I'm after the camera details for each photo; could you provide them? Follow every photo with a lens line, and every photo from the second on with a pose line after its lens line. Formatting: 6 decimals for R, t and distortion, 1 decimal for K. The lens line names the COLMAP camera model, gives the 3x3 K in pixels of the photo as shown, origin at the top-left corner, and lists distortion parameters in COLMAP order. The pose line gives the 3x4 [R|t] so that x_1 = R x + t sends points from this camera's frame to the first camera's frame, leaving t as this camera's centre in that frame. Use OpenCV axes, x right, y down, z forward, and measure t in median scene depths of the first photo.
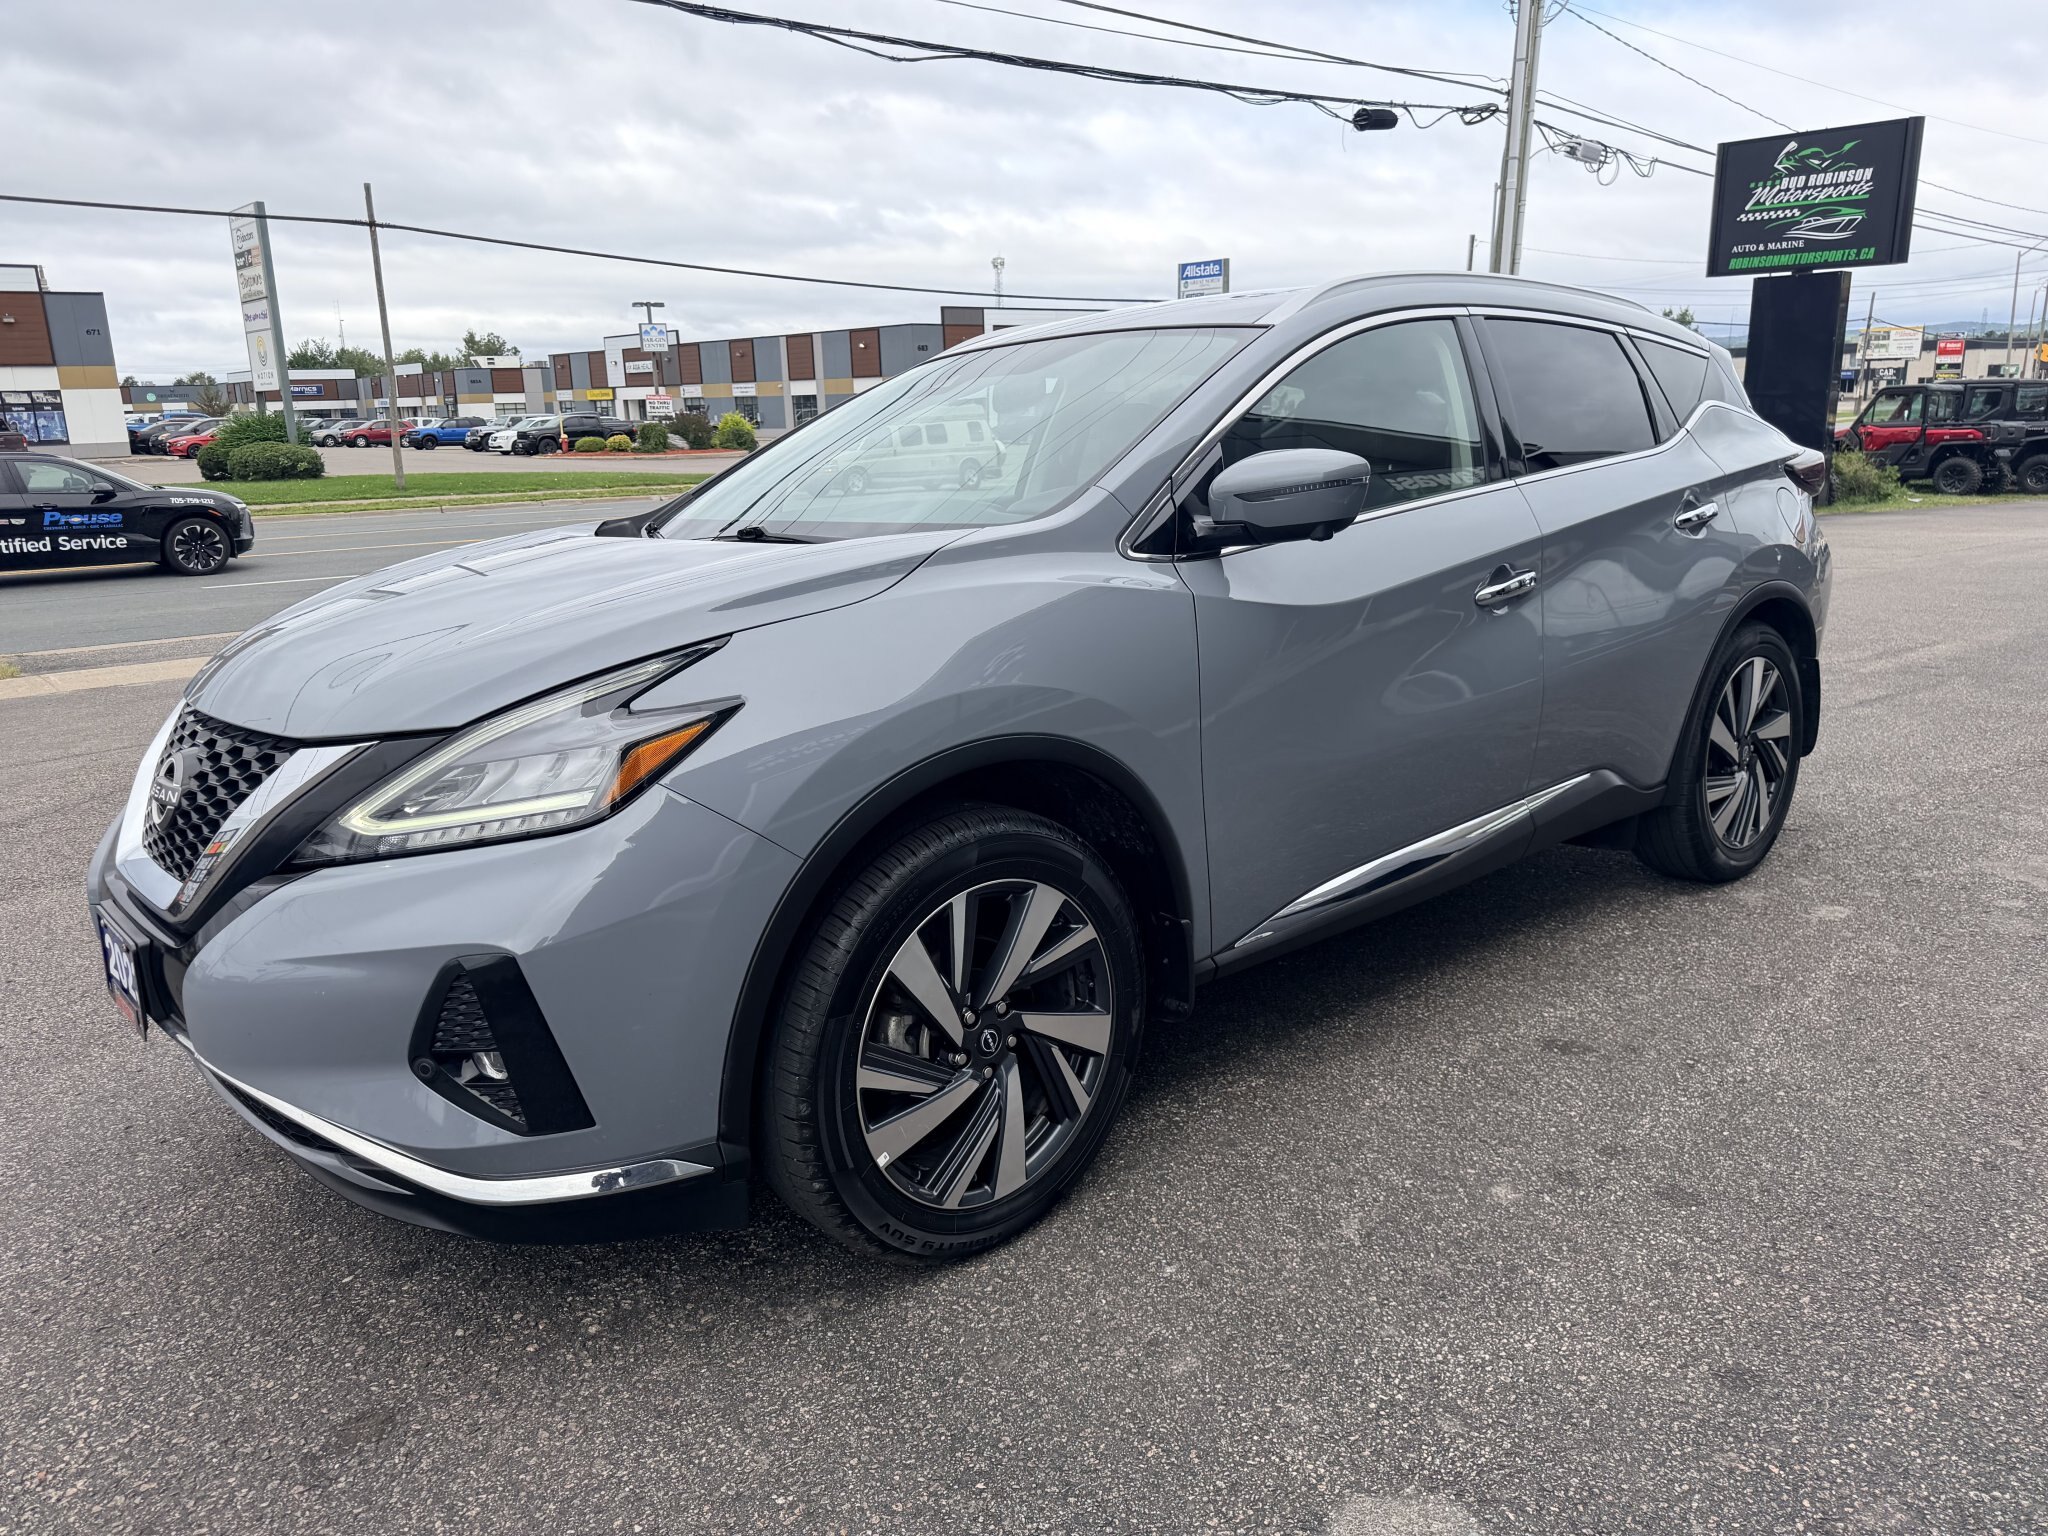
lens RADIAL K [[1493.1, 0, 1024.0], [0, 1493.1, 768.0], [0, 0, 1]] dist [-0.004147, -0.008047]
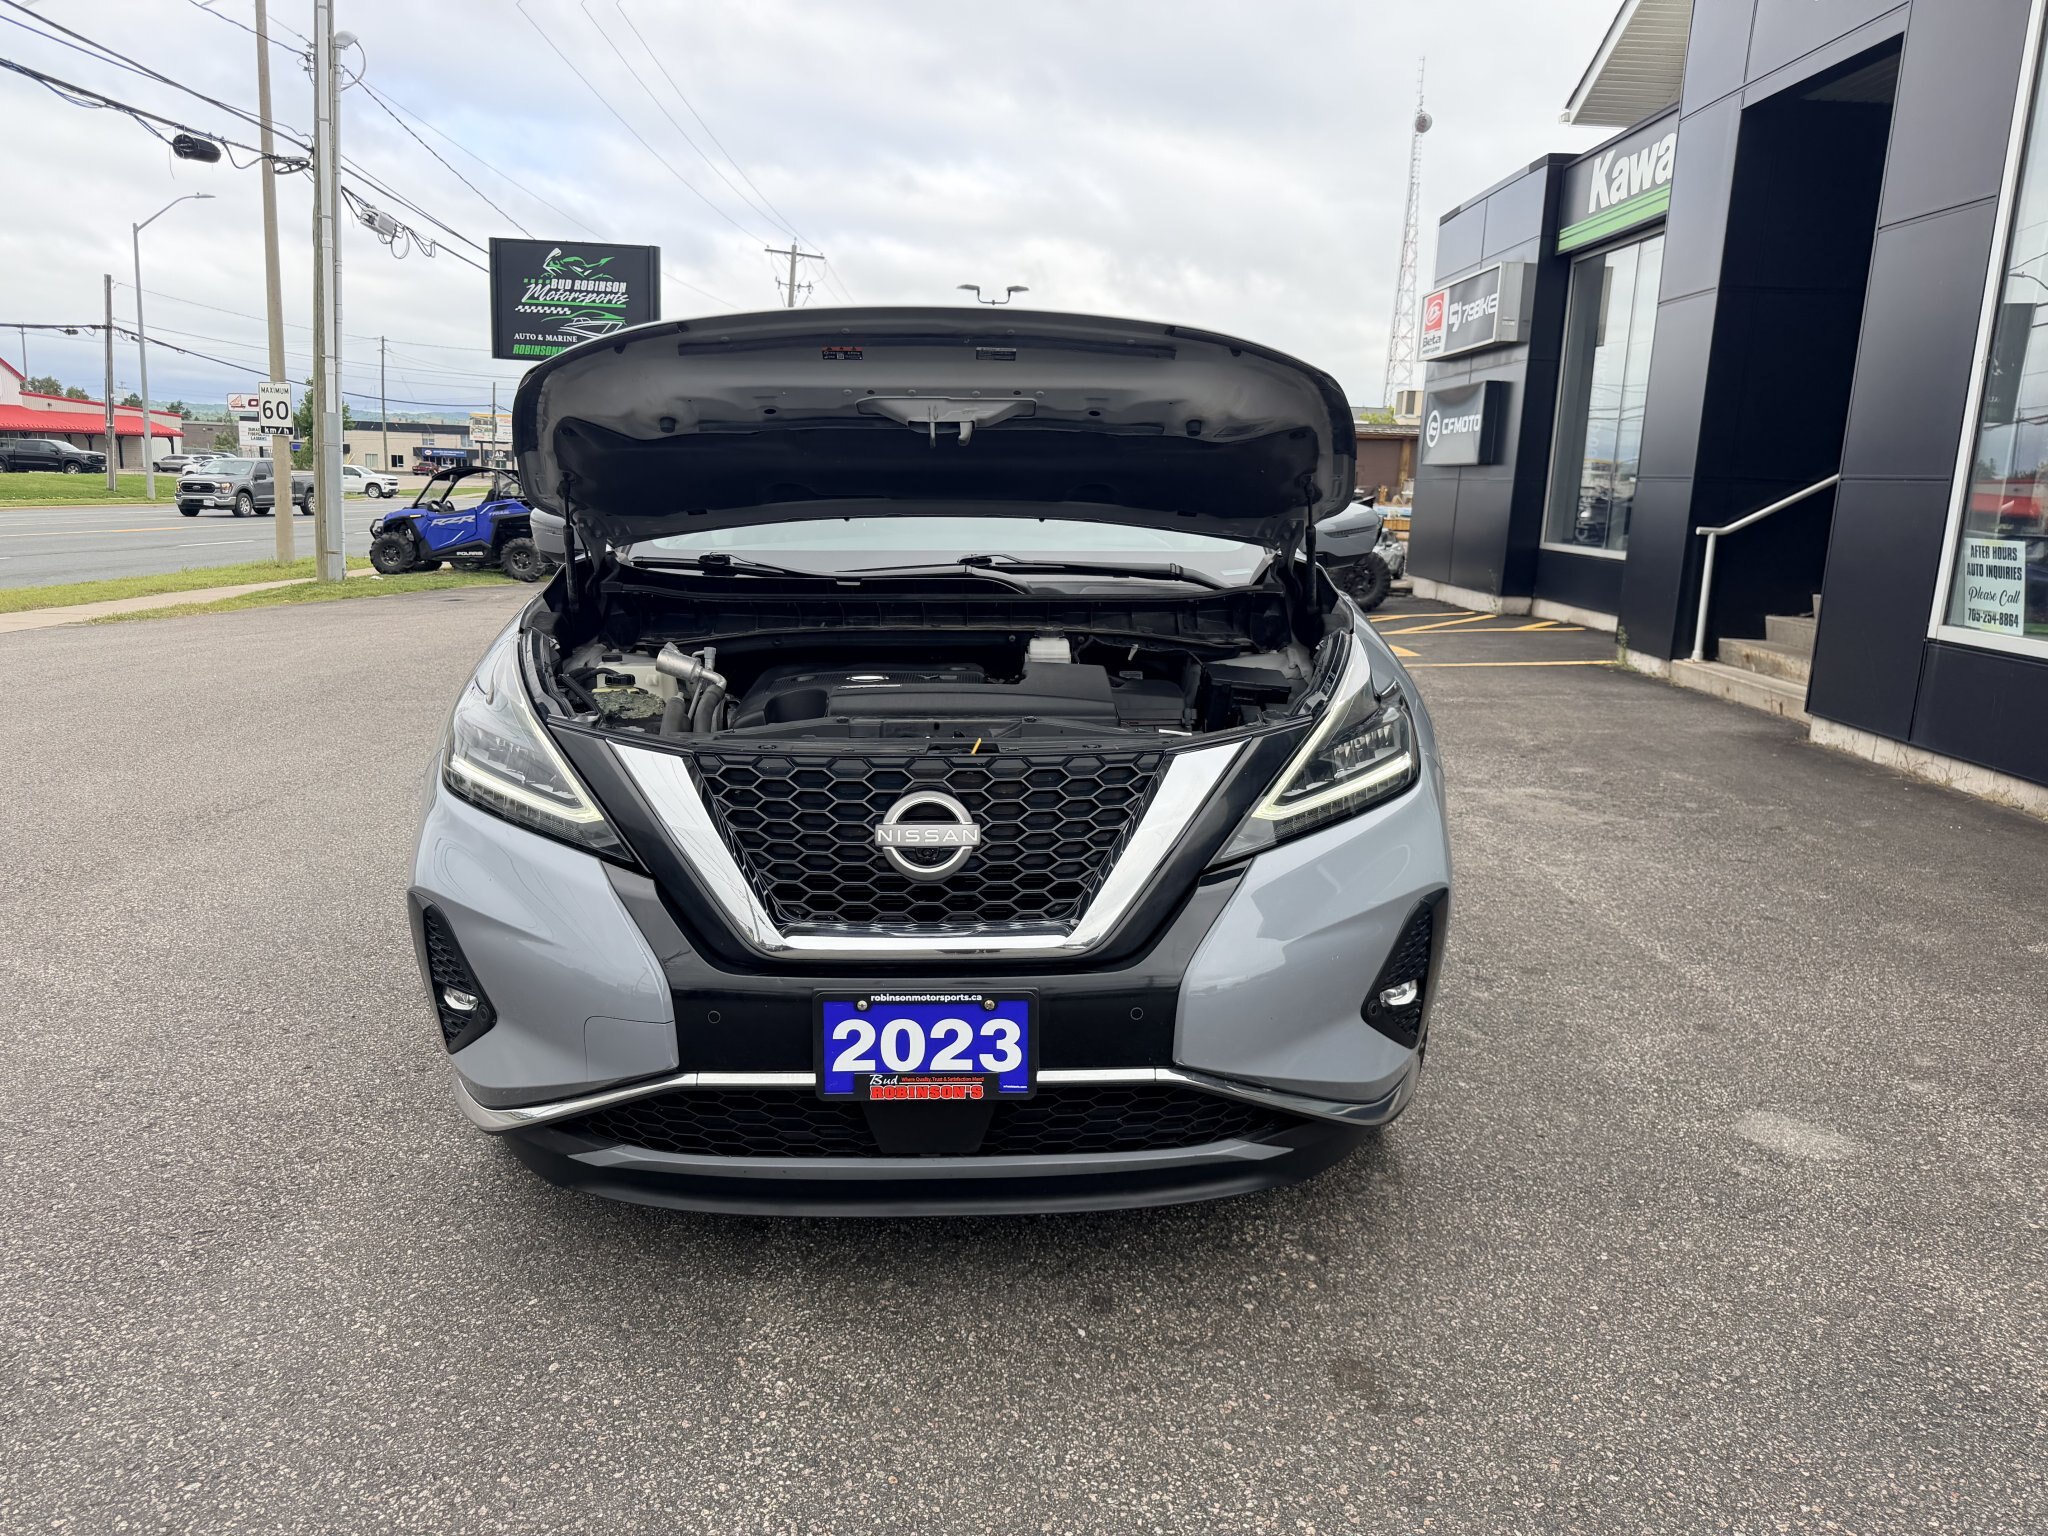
lens RADIAL K [[1469.9, 0, 1024.0], [0, 1469.9, 768.0], [0, 0, 1]] dist [0.006006, -0.024024]
pose [[0.622076, -0.095393, 0.777124, -0.168725], [0.128448, 0.991536, 0.018891, -0.005199], [-0.772349, 0.088069, 0.629064, 0.059082]]
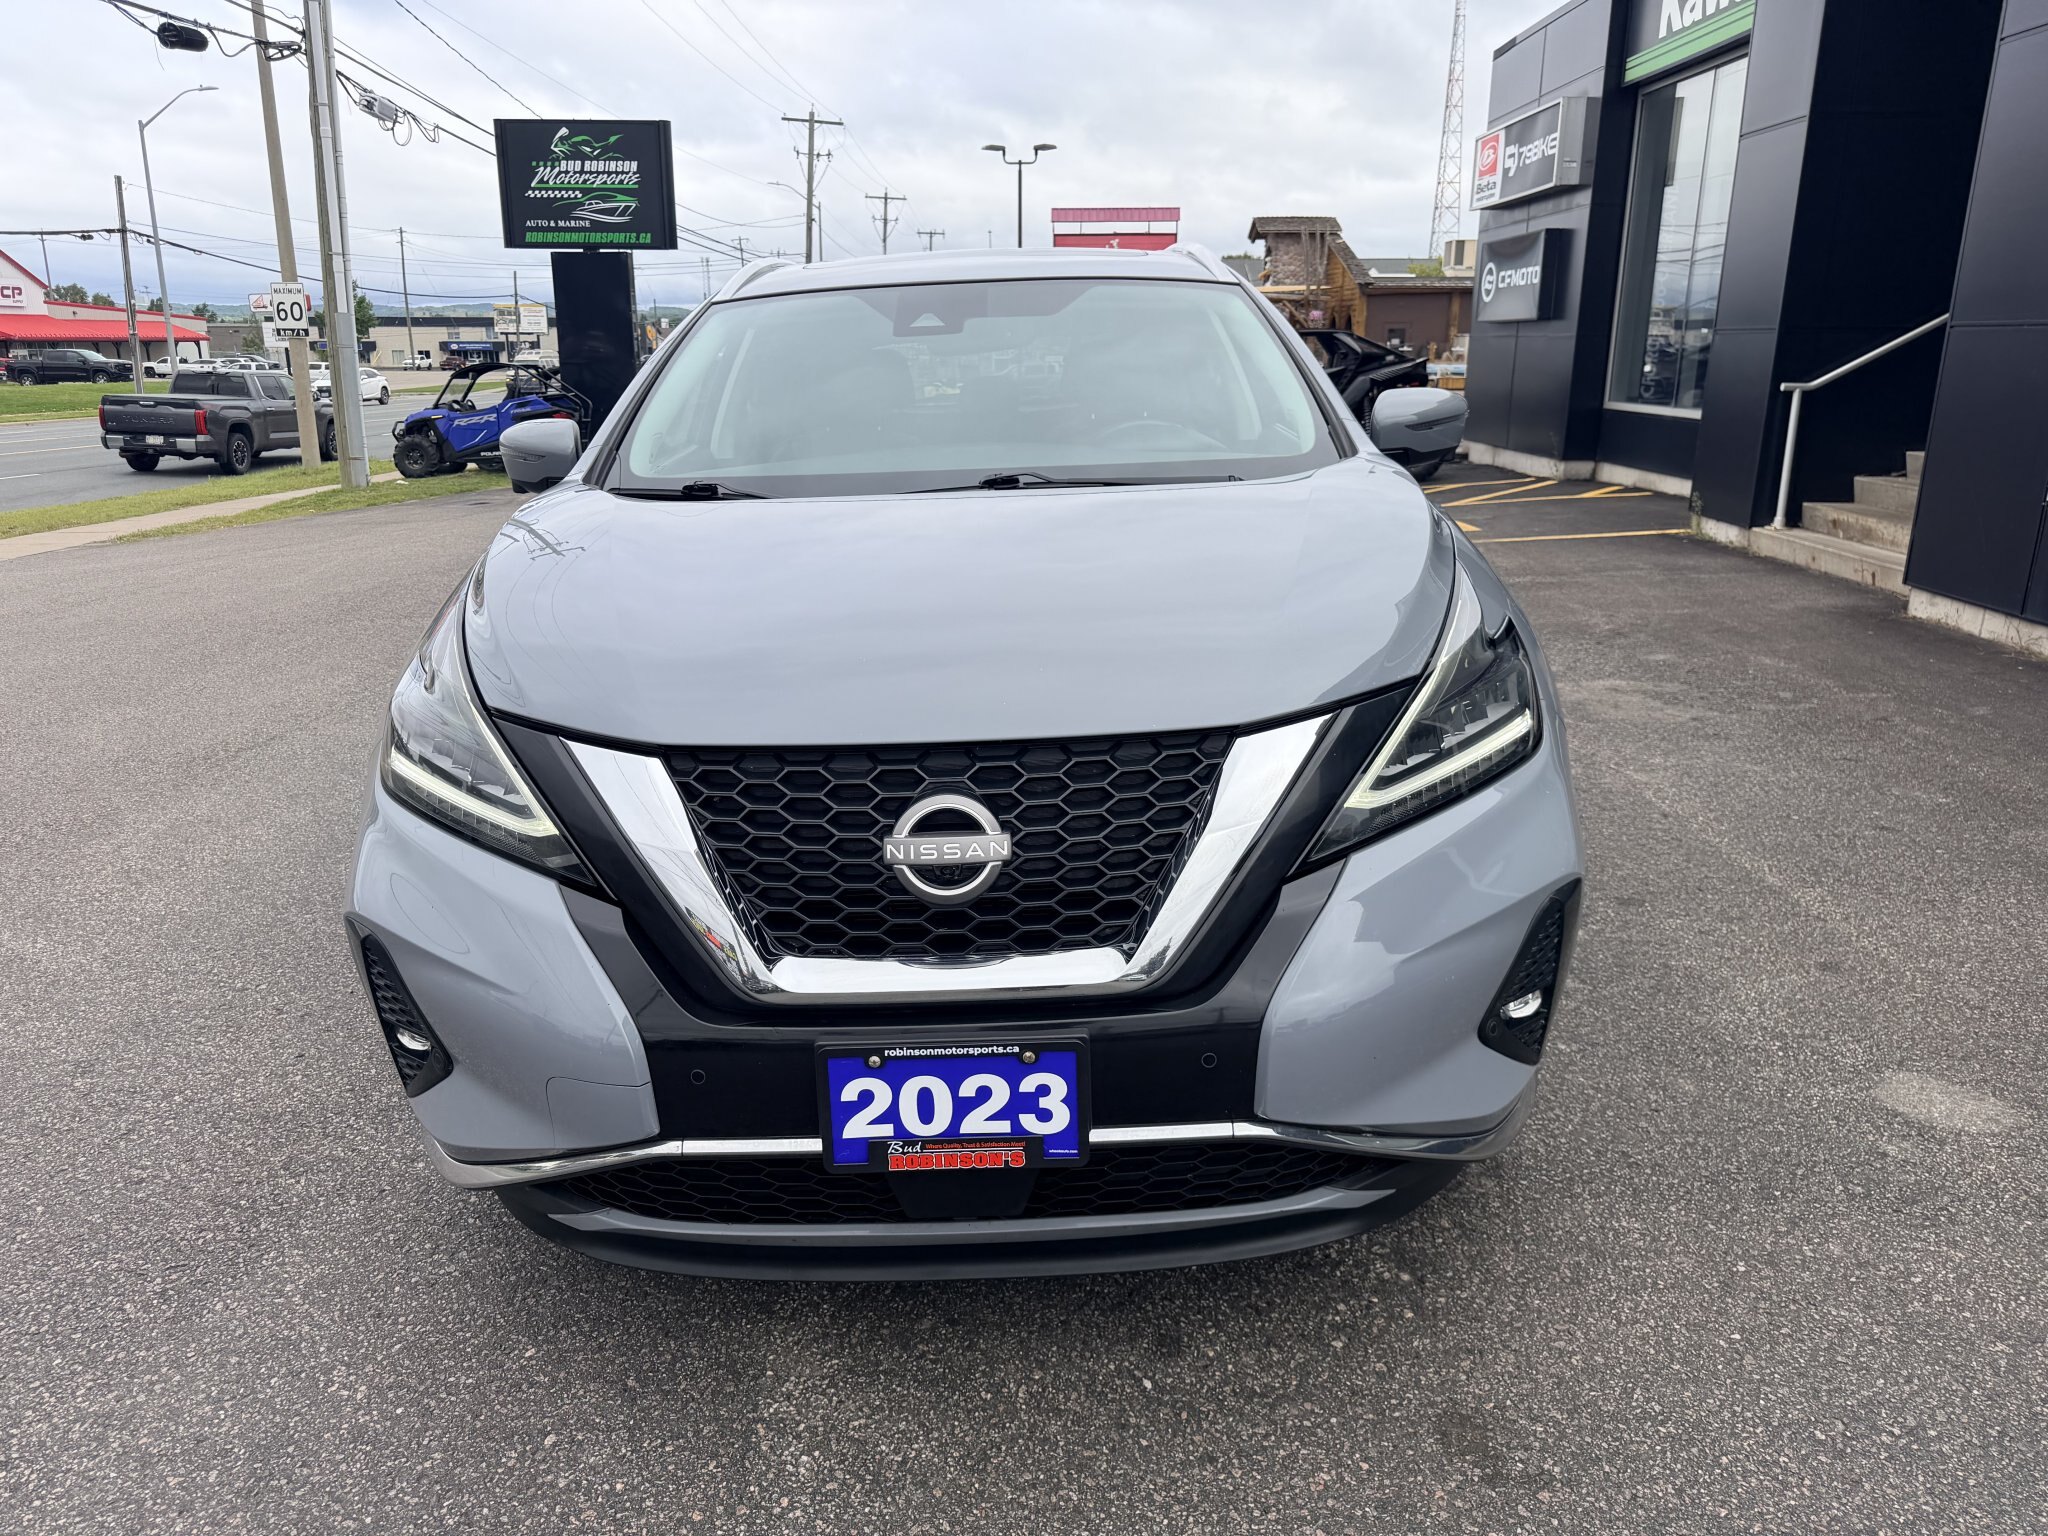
lens RADIAL K [[1466.9, 0, 1013.4], [0, 1466.9, 779.6], [0, 0, 1]] dist [-0.007751, -0.002305]
pose [[0.646039, -0.183787, 0.740848, -0.150805], [0.160145, 0.981614, 0.103865, -0.012212], [-0.746316, 0.051542, 0.663594, 0.071813]]
